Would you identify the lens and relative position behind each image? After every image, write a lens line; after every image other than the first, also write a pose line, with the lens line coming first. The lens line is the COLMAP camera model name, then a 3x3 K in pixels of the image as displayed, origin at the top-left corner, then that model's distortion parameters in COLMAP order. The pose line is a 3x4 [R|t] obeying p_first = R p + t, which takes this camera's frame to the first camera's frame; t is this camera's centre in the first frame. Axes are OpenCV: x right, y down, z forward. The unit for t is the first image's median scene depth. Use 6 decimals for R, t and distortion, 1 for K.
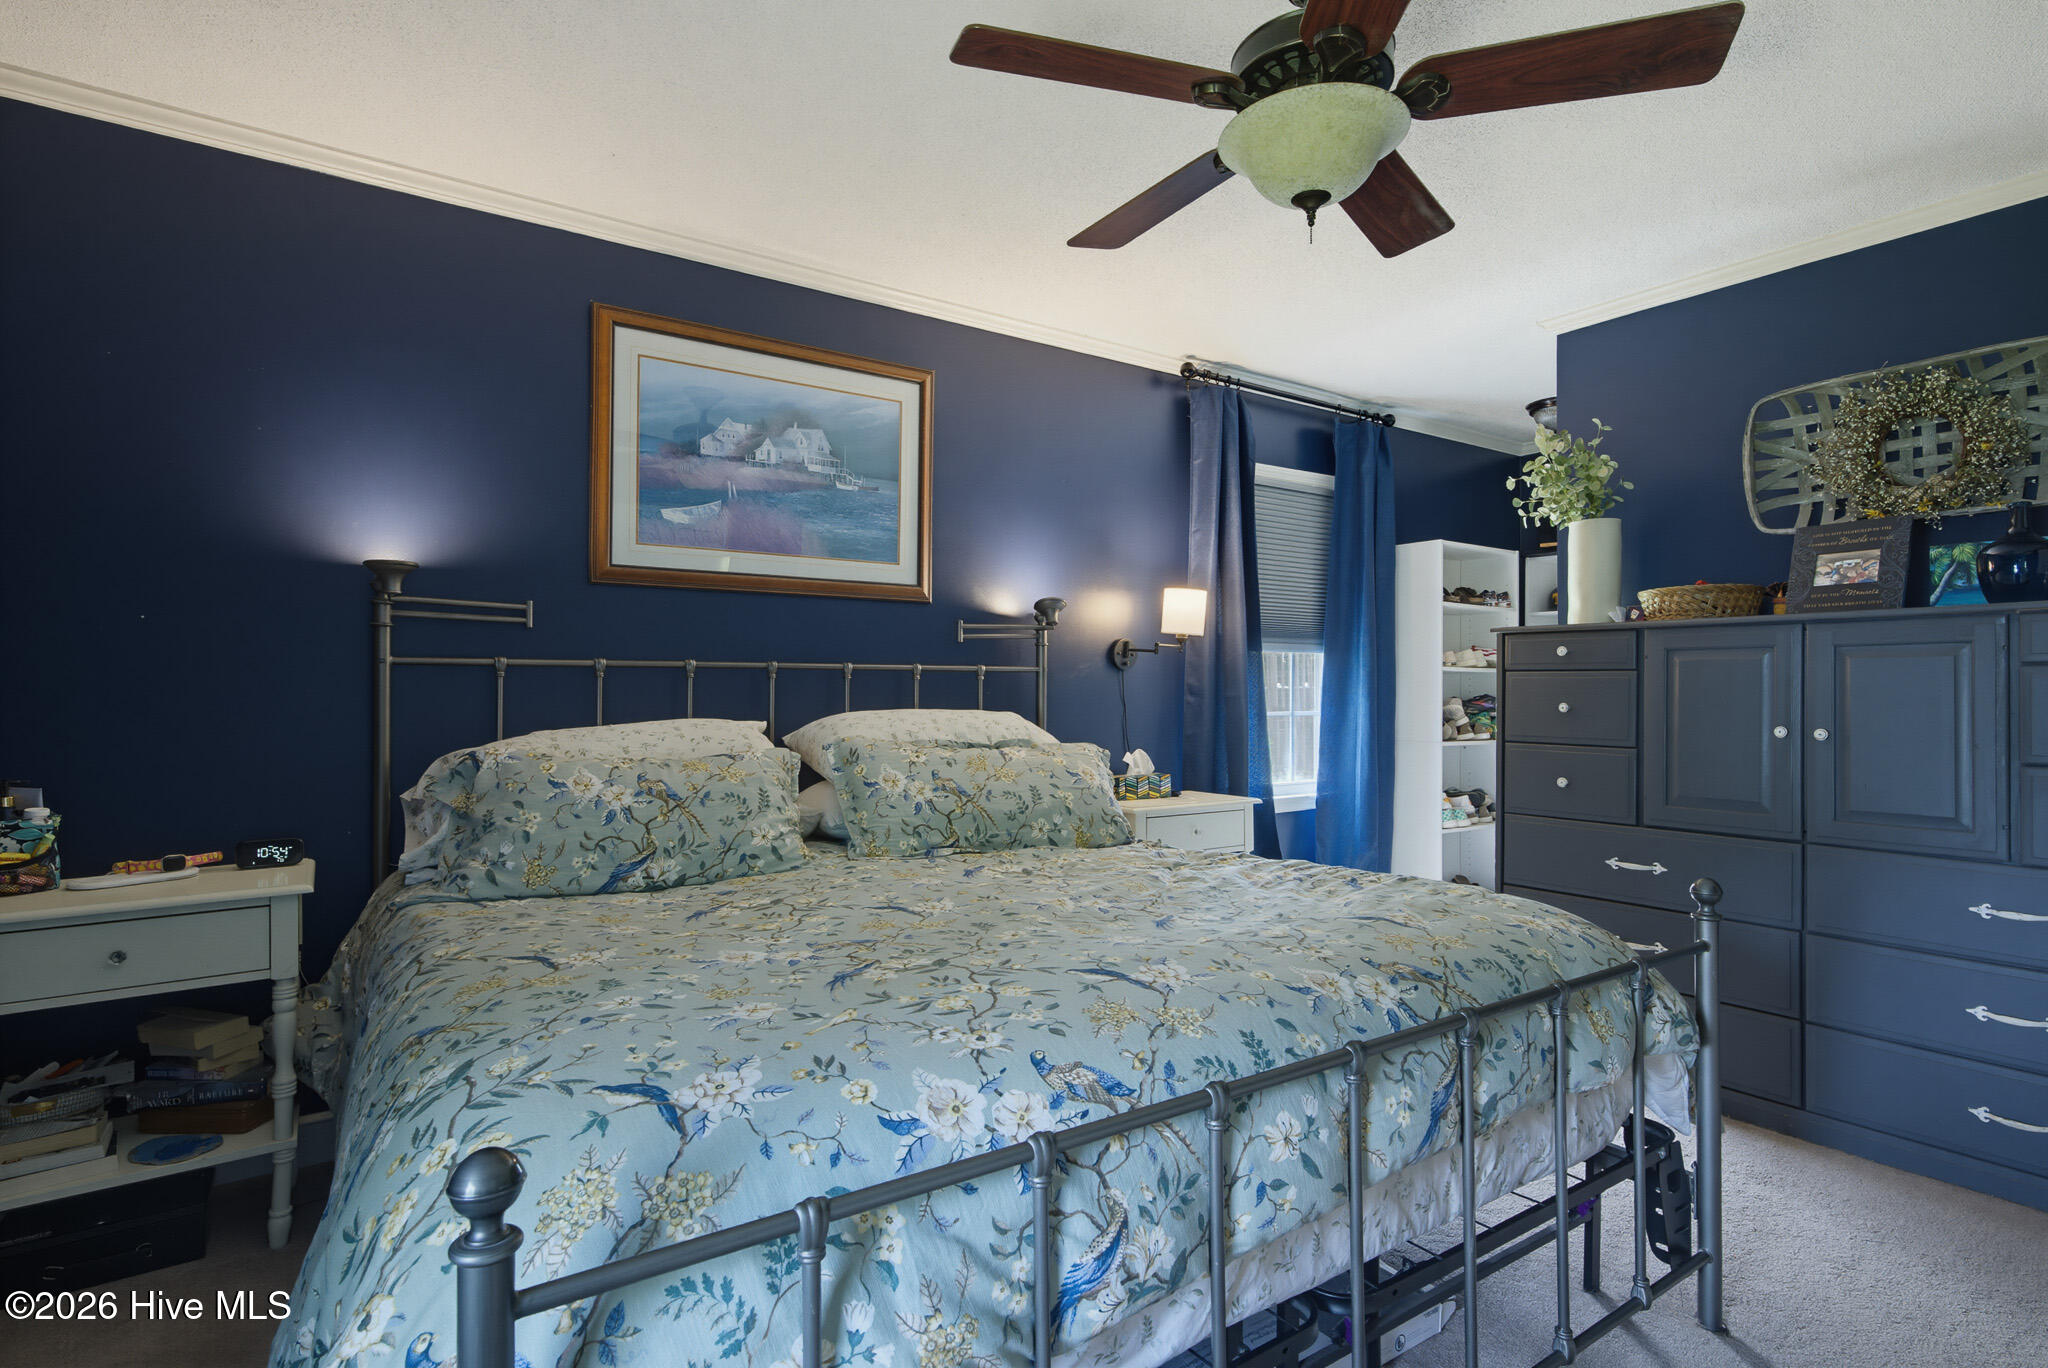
lens RADIAL K [[1033.8, 0, 1025.0], [0, 1033.8, 687.6], [0, 0, 1]] dist [0.009043, 0.001443]
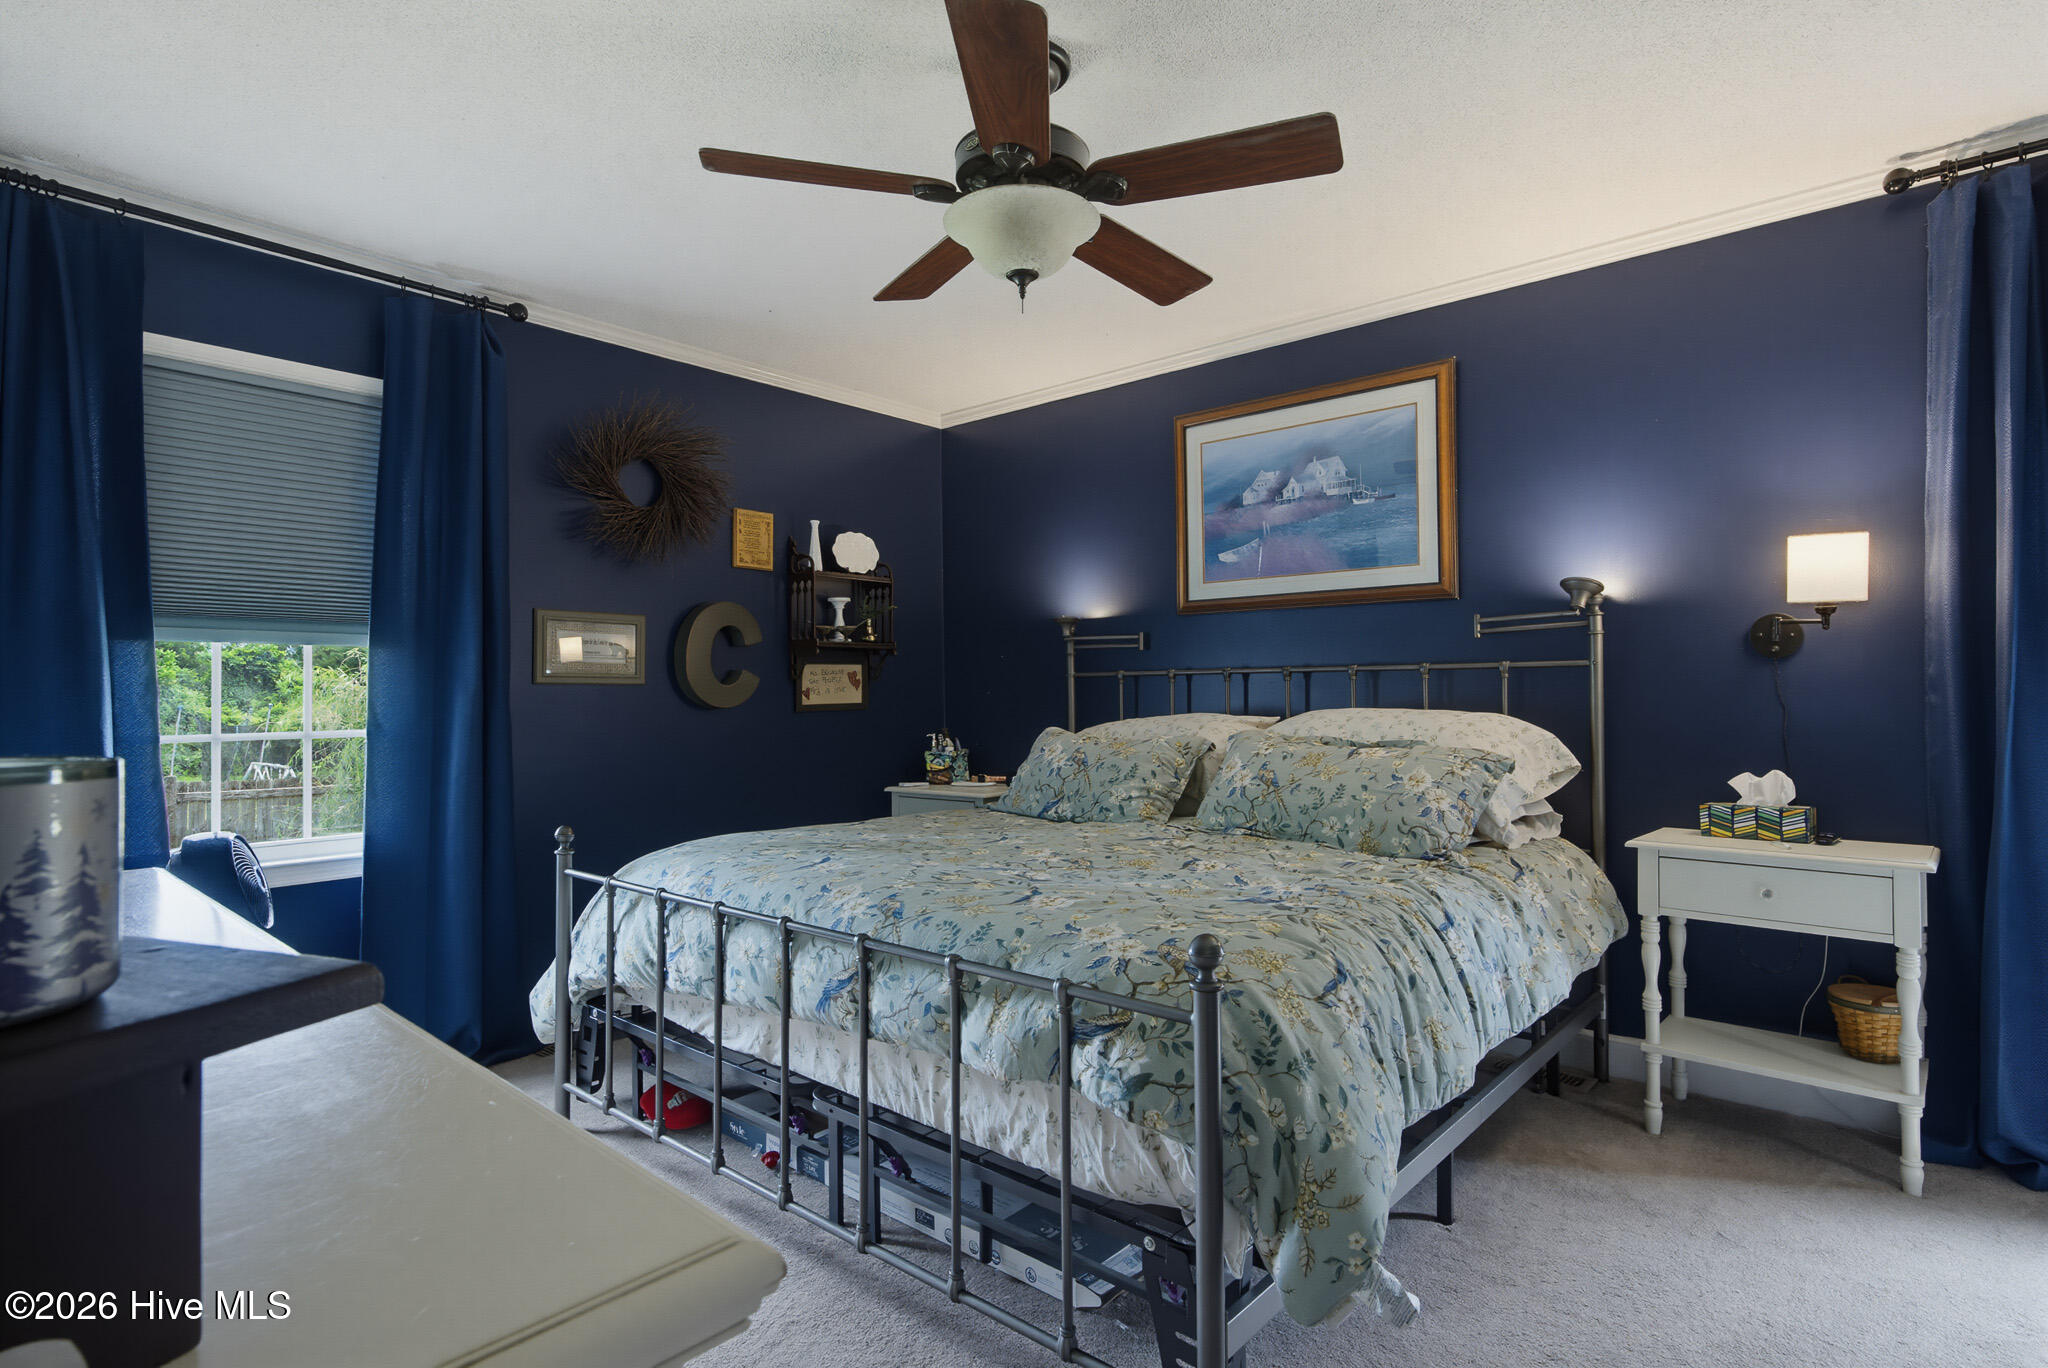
lens RADIAL K [[1033.8, 0, 1026.9], [0, 1033.8, 691.9], [0, 0, 1]] dist [0.009043, 0.001443]
pose [[0.251769, -0.005399, -0.967772, 0.834408], [0.009688, 0.999948, -0.003058, 0.004497], [0.967739, -0.008606, 0.251808, 0.416883]]
